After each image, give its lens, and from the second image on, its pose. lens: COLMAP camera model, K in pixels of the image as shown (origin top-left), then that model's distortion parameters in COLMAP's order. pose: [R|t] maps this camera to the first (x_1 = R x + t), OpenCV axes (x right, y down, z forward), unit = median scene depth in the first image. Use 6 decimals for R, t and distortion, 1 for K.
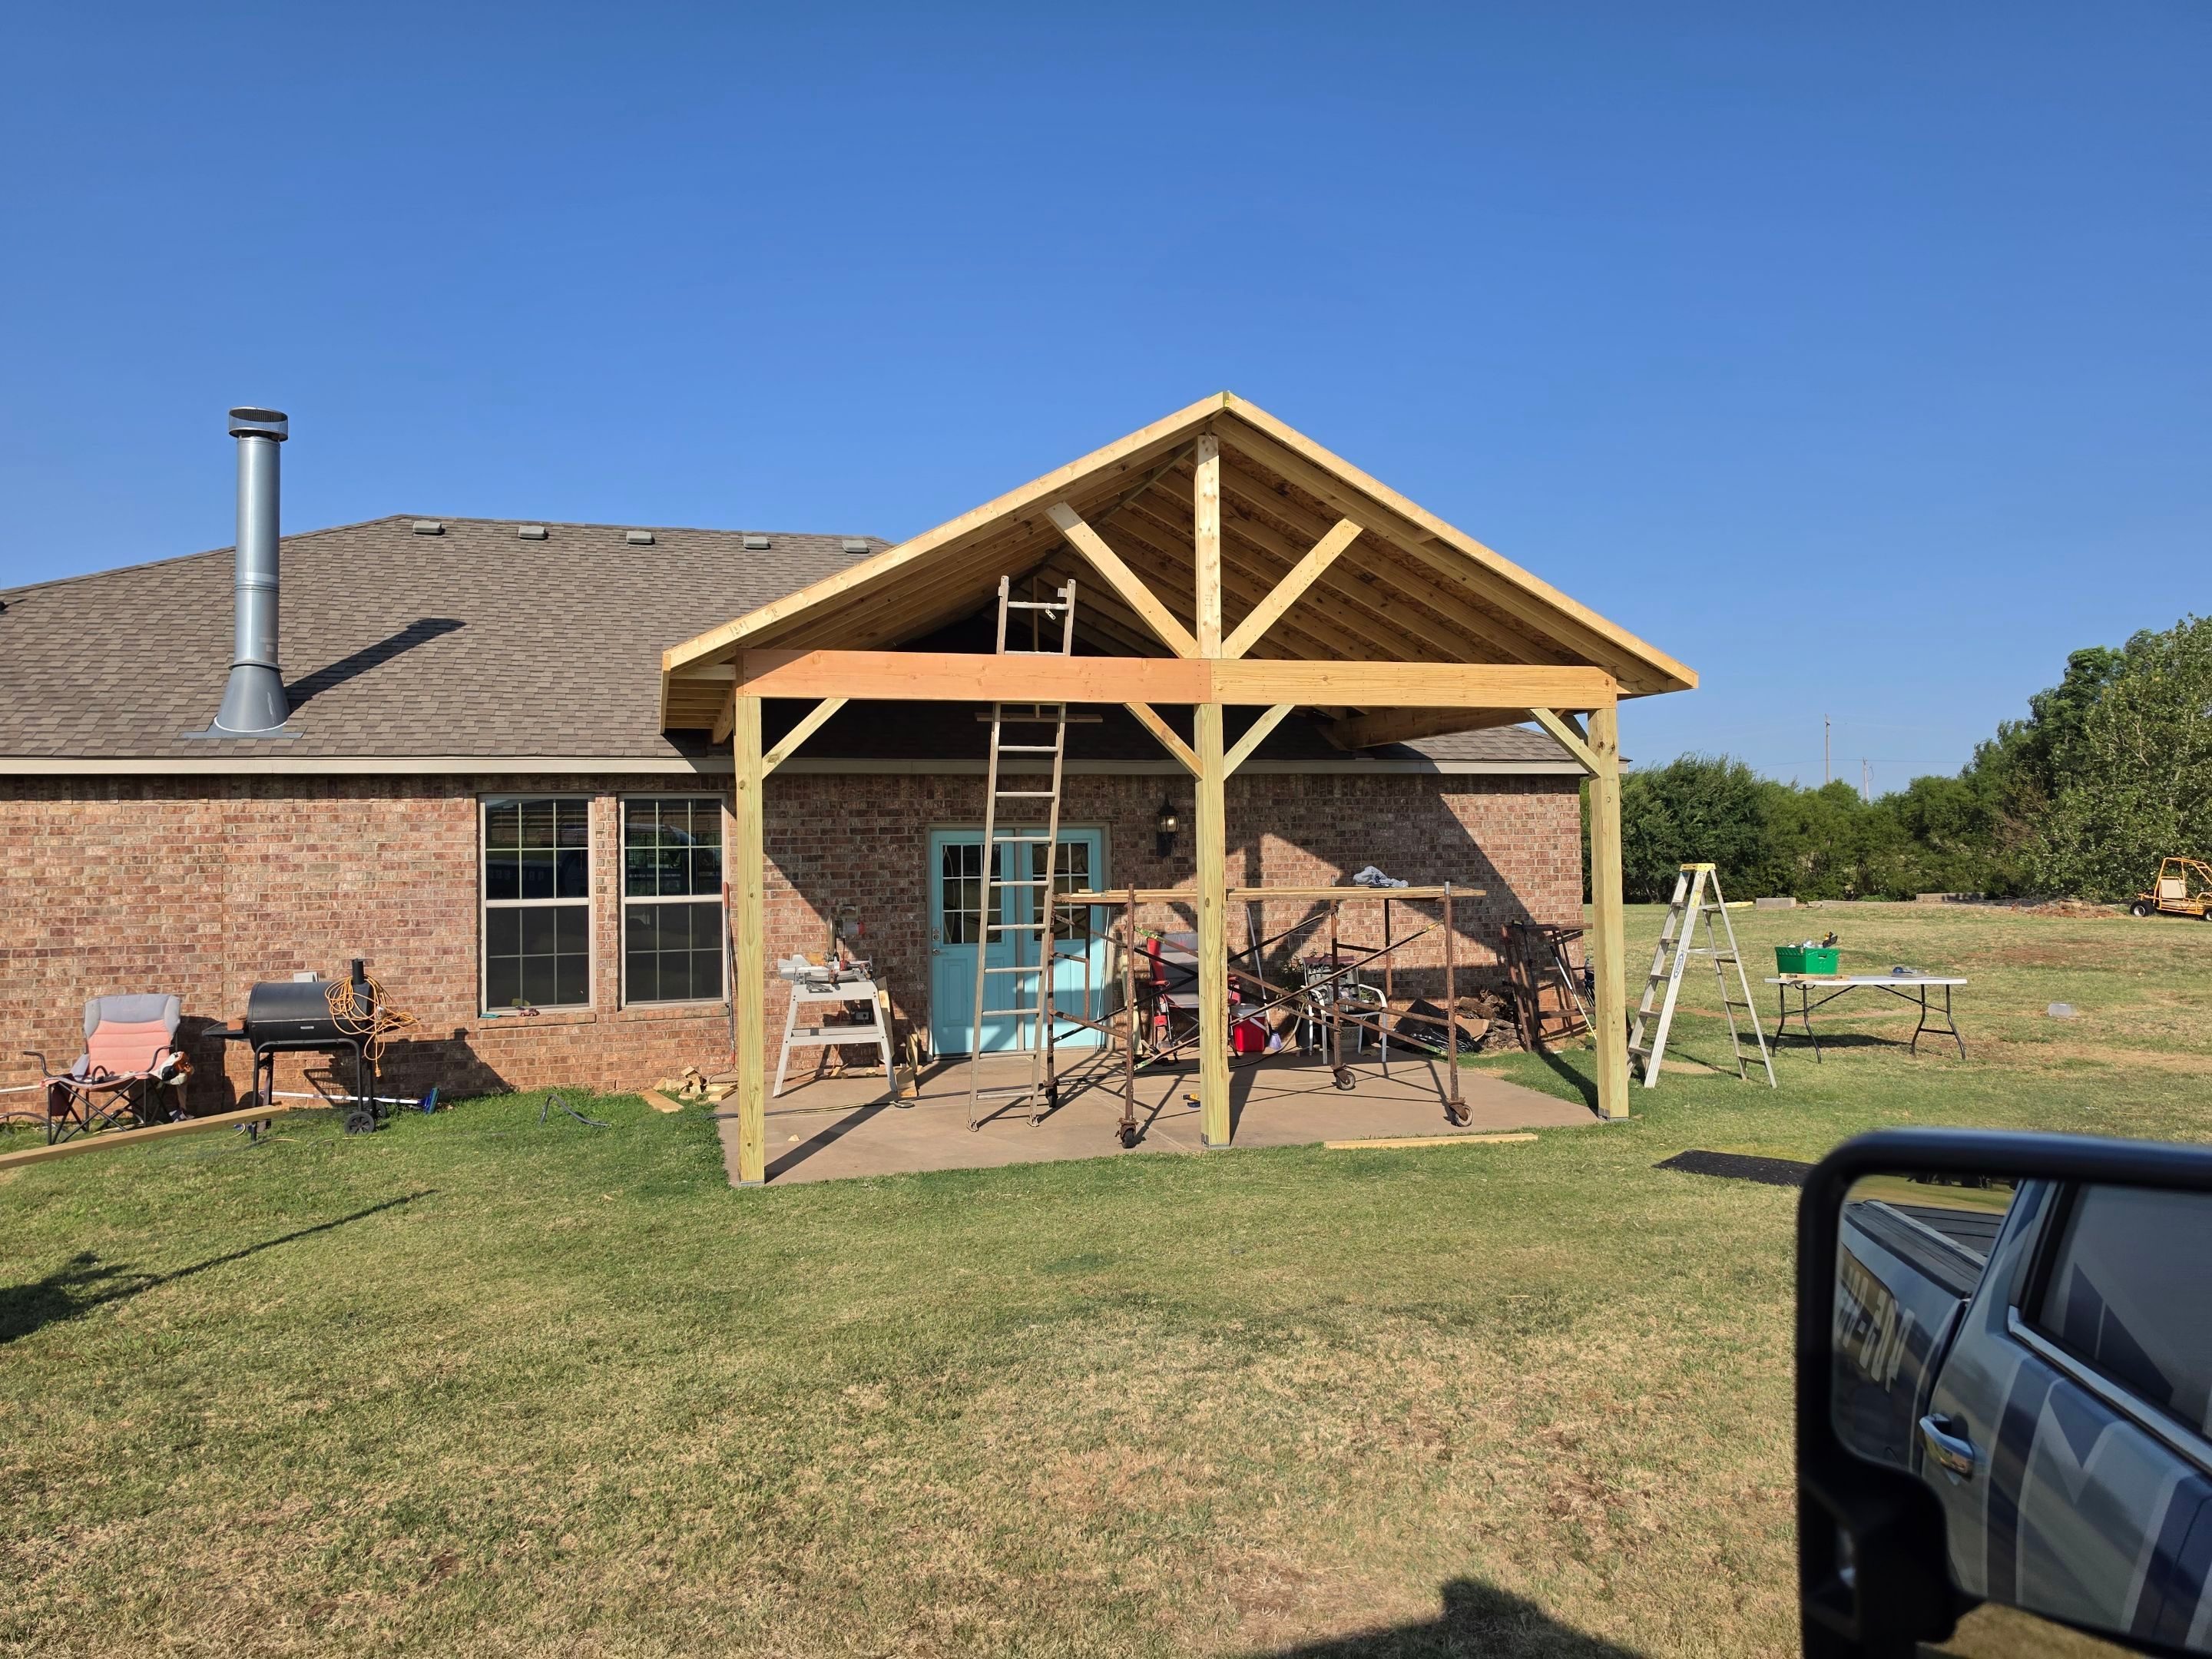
lens RADIAL K [[1565.2, 0, 1090.3], [0, 1565.2, 815.0], [0, 0, 1]] dist [0.057458, -0.013725]
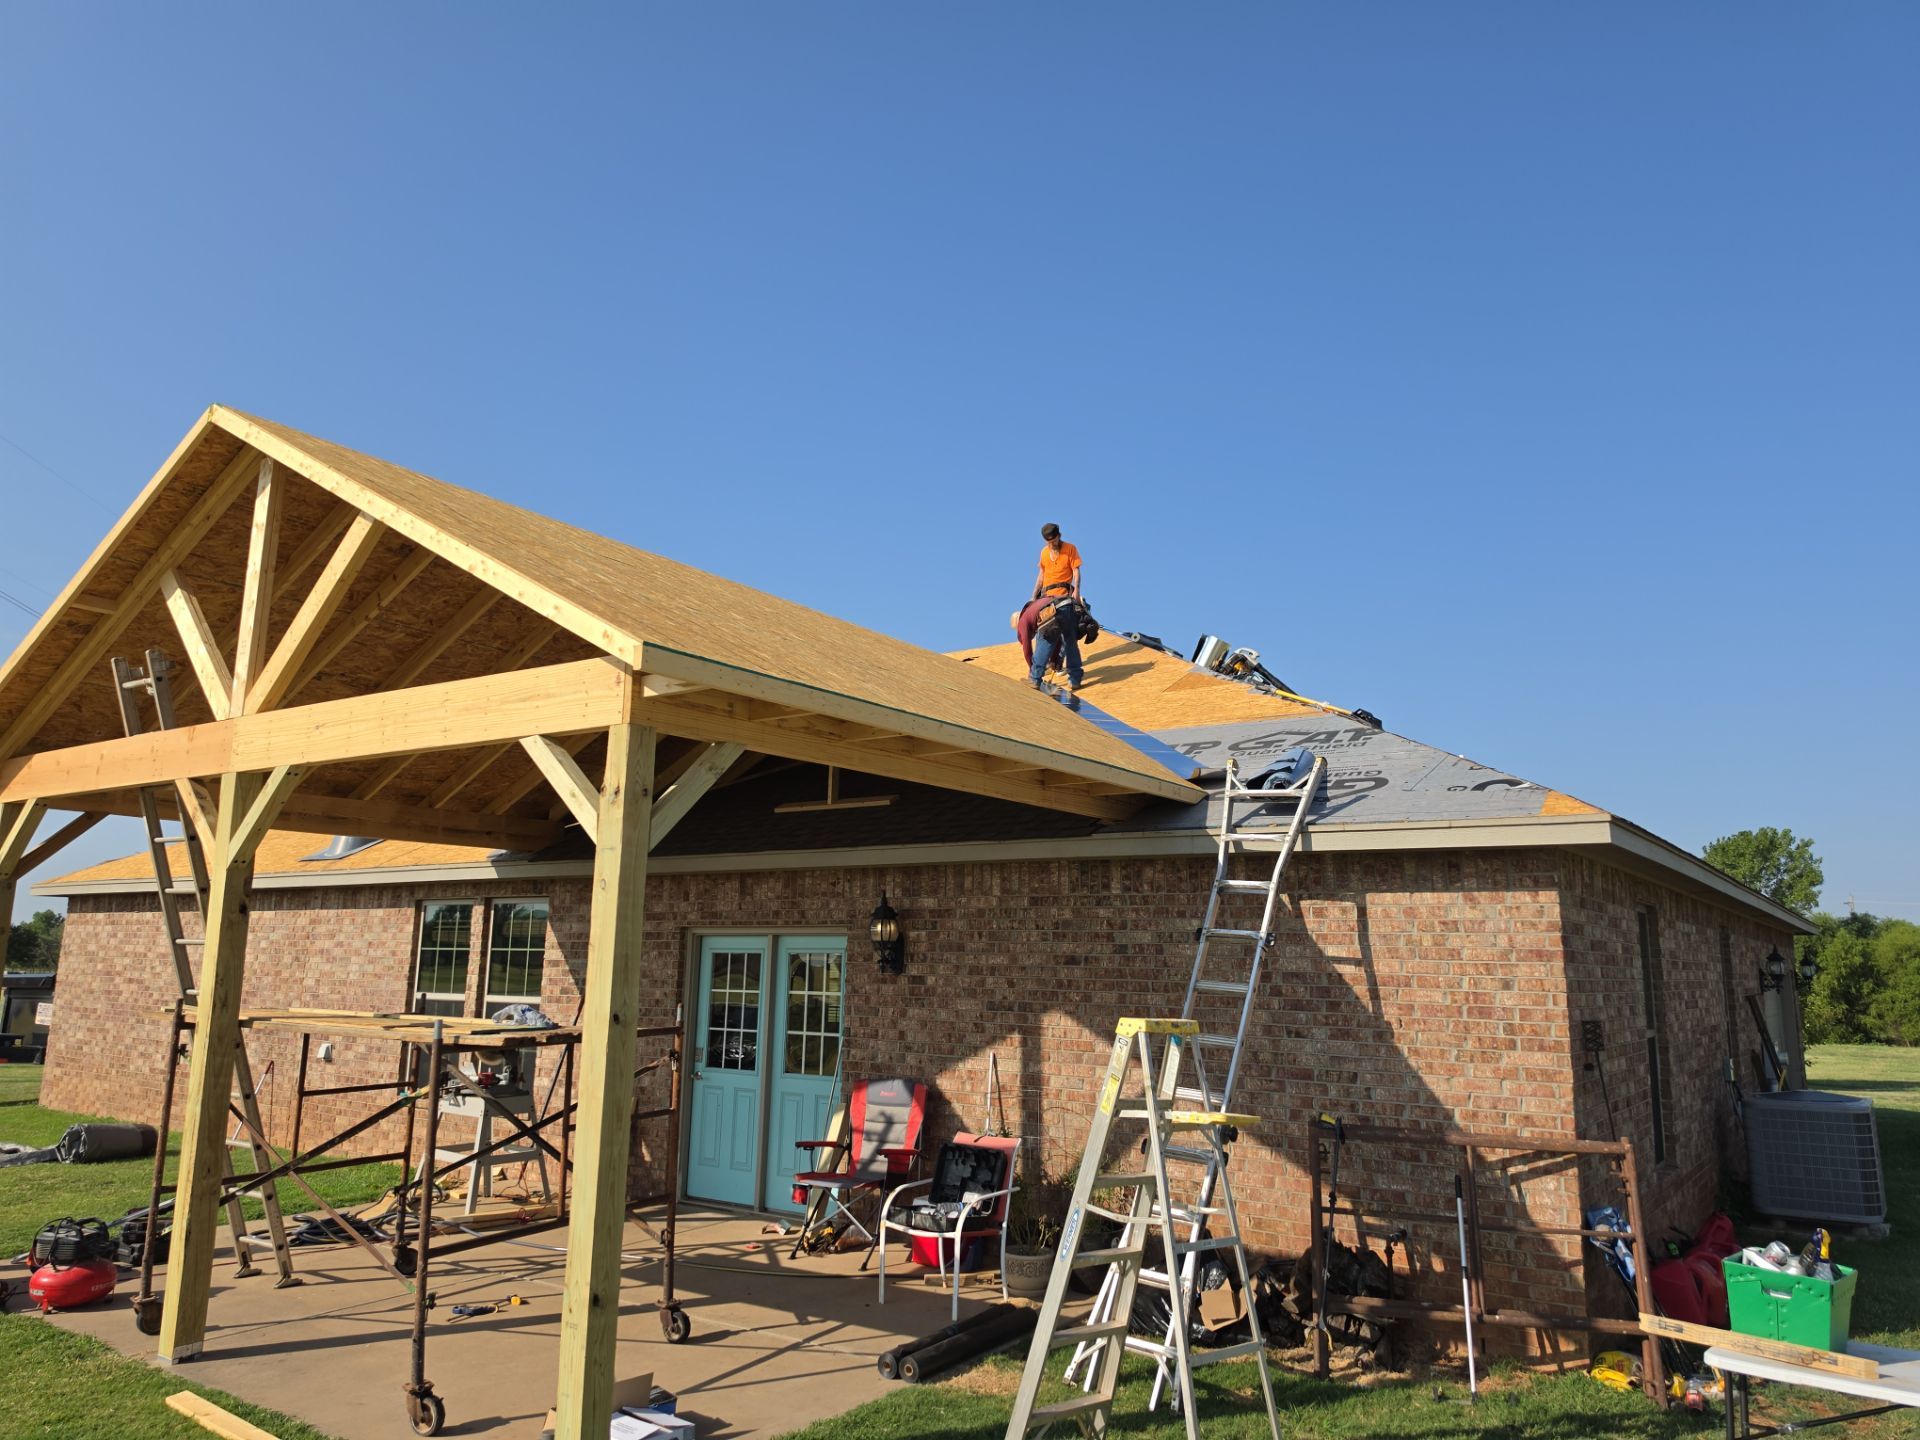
lens RADIAL K [[1345.7, 0, 901.3], [0, 1345.7, 687.0], [0, 0, 1]] dist [0.068018, -0.022483]
pose [[0.610647, -0.134075, -0.780471, 0.675497], [-0.011065, 0.984022, -0.177700, 0.006486], [0.791826, 0.117148, 0.599406, 0.670523]]
